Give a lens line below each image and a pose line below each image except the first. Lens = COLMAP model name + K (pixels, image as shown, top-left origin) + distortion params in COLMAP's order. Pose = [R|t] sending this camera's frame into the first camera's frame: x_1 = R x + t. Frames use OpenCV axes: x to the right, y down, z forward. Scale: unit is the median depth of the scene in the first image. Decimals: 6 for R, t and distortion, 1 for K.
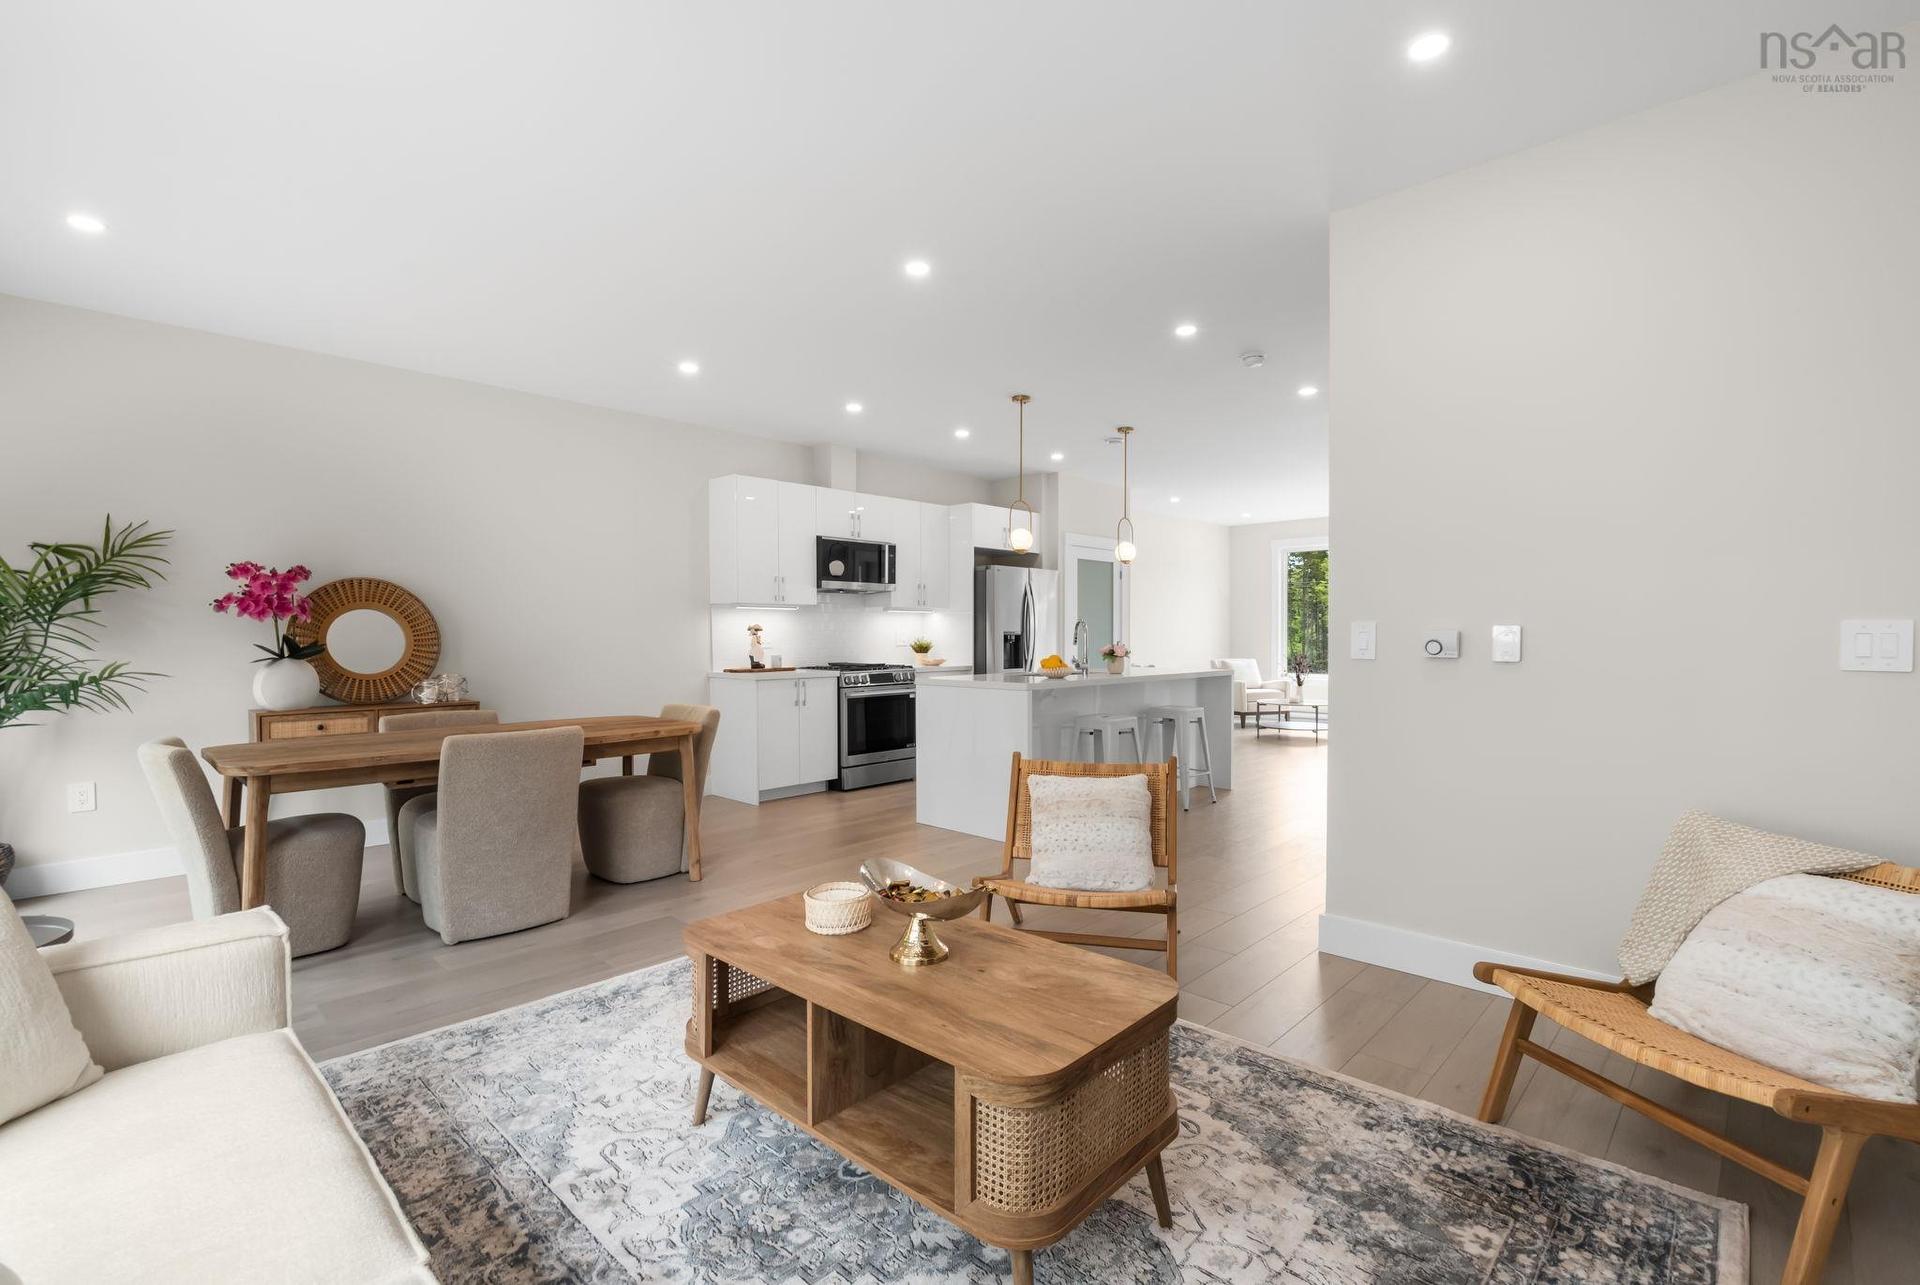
lens RADIAL K [[859.5, 0, 970.5], [0, 859.5, 631.2], [0, 0, 1]] dist [0.000295, -0.001101]
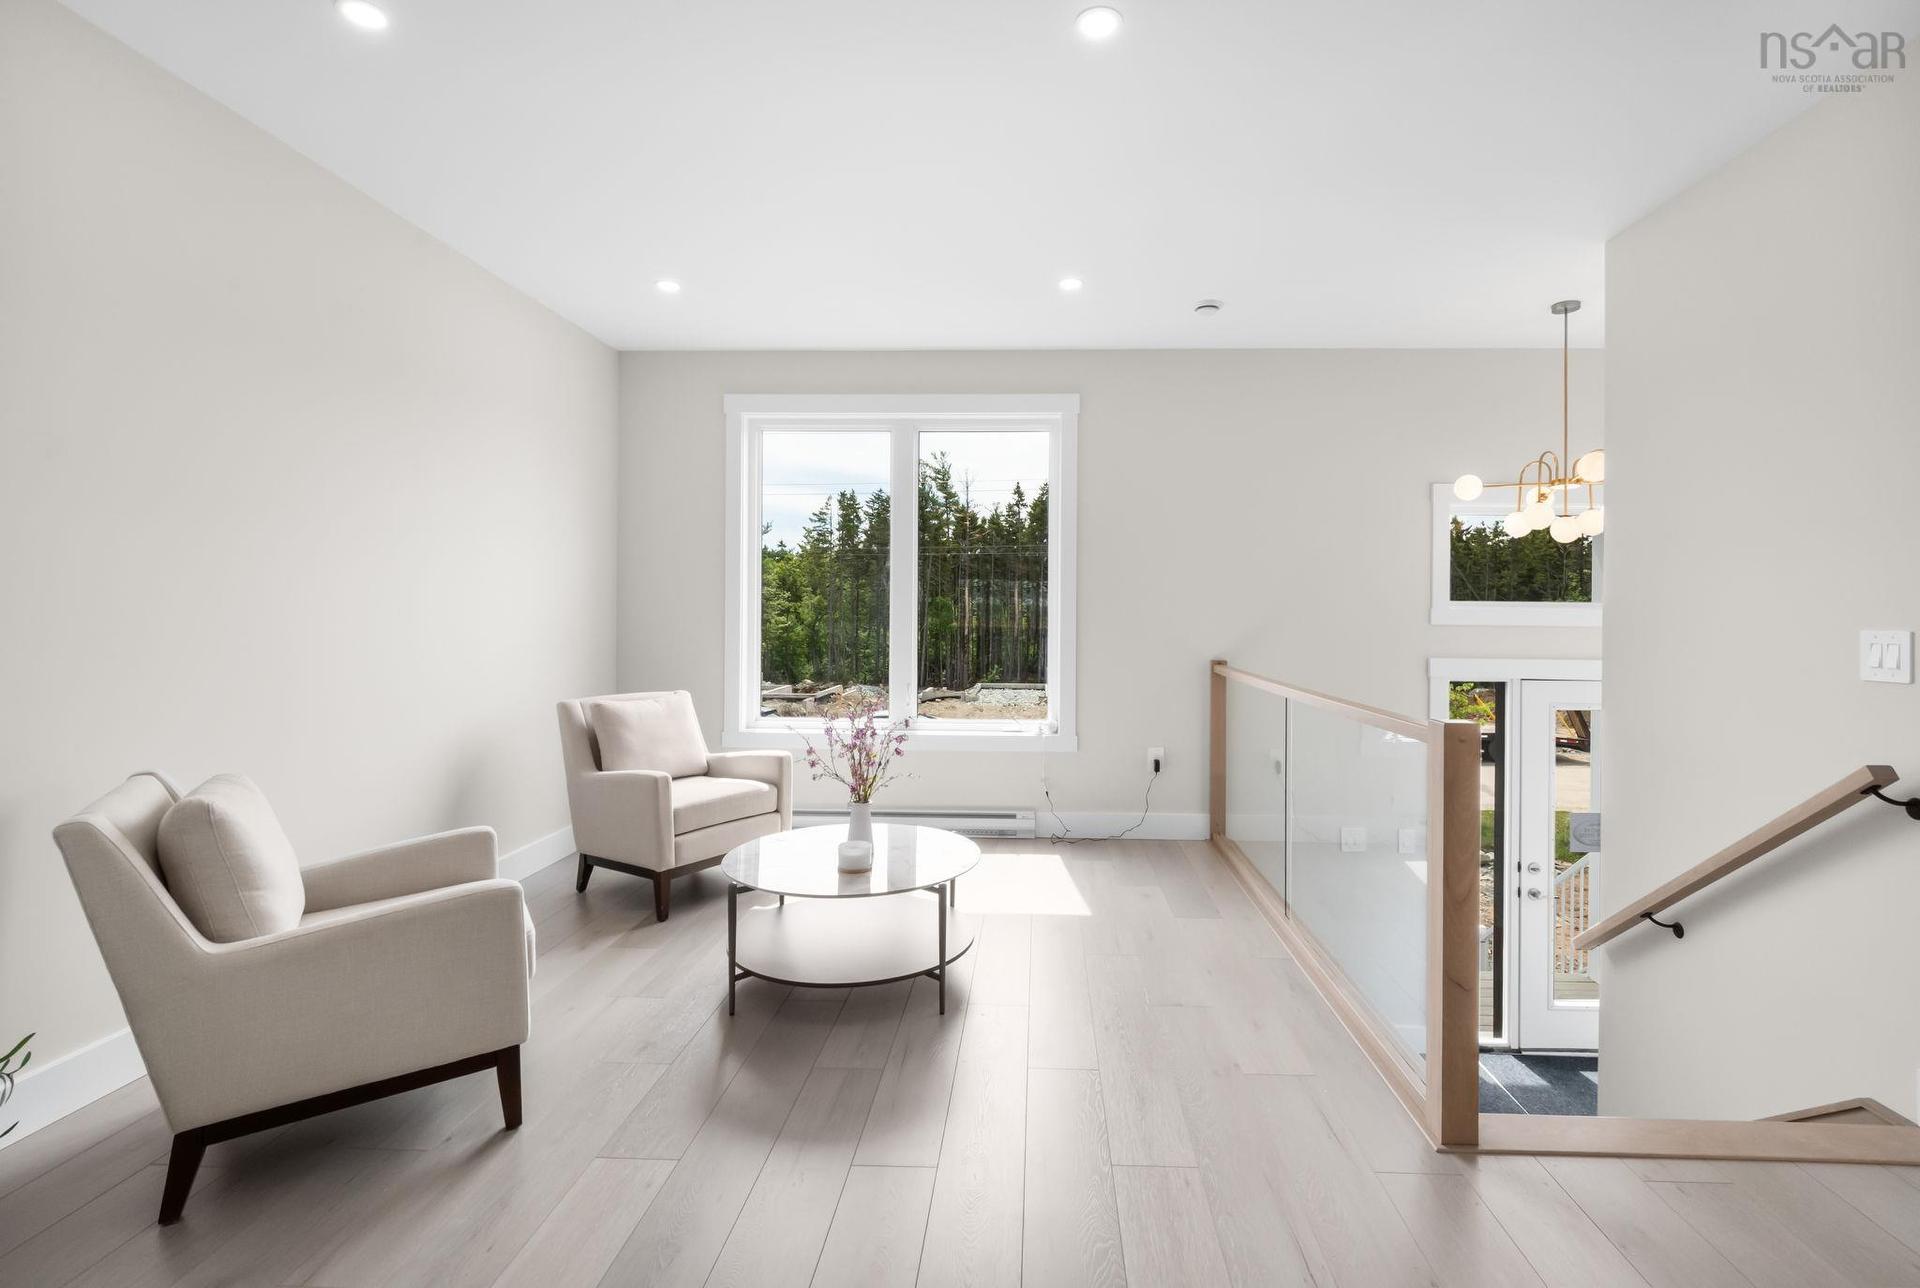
lens RADIAL K [[868.3, 0, 1004.0], [0, 868.3, 612.5], [0, 0, 1]] dist [-0.000576, -0.000677]
pose [[0.750560, 0.010455, 0.660720, 0.331175], [-0.013291, 0.999911, -0.000724, -0.007897], [-0.660669, -0.008239, 0.750632, 1.124817]]
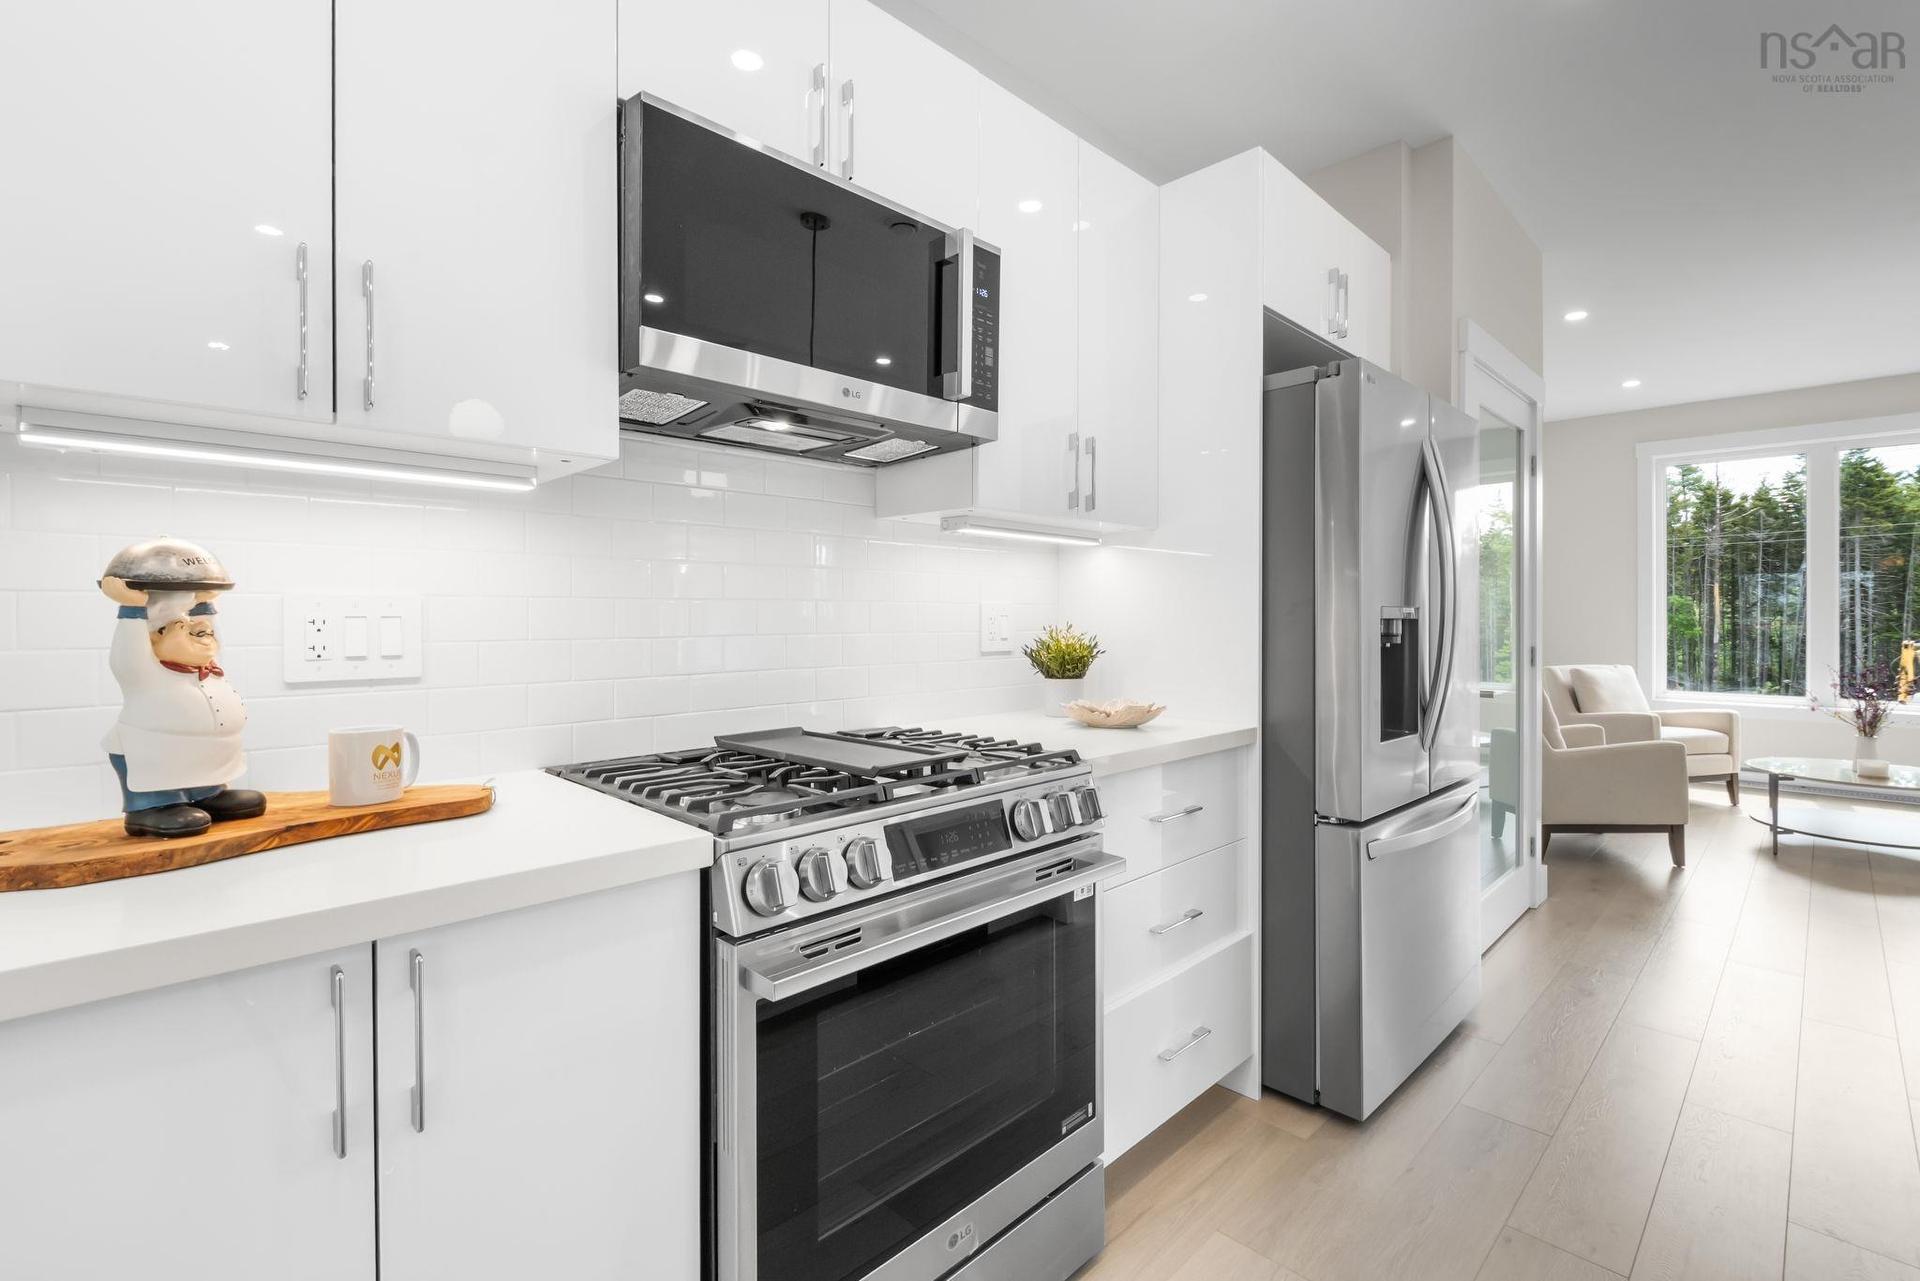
lens RADIAL K [[858.9, 0, 988.7], [0, 858.9, 618.0], [0, 0, 1]] dist [0.000330, -0.000043]
pose [[0.999925, 0.004351, -0.011431, -0.097796], [-0.004278, 0.999970, 0.006389, 0.002693], [0.011458, -0.006340, 0.999914, 0.848463]]
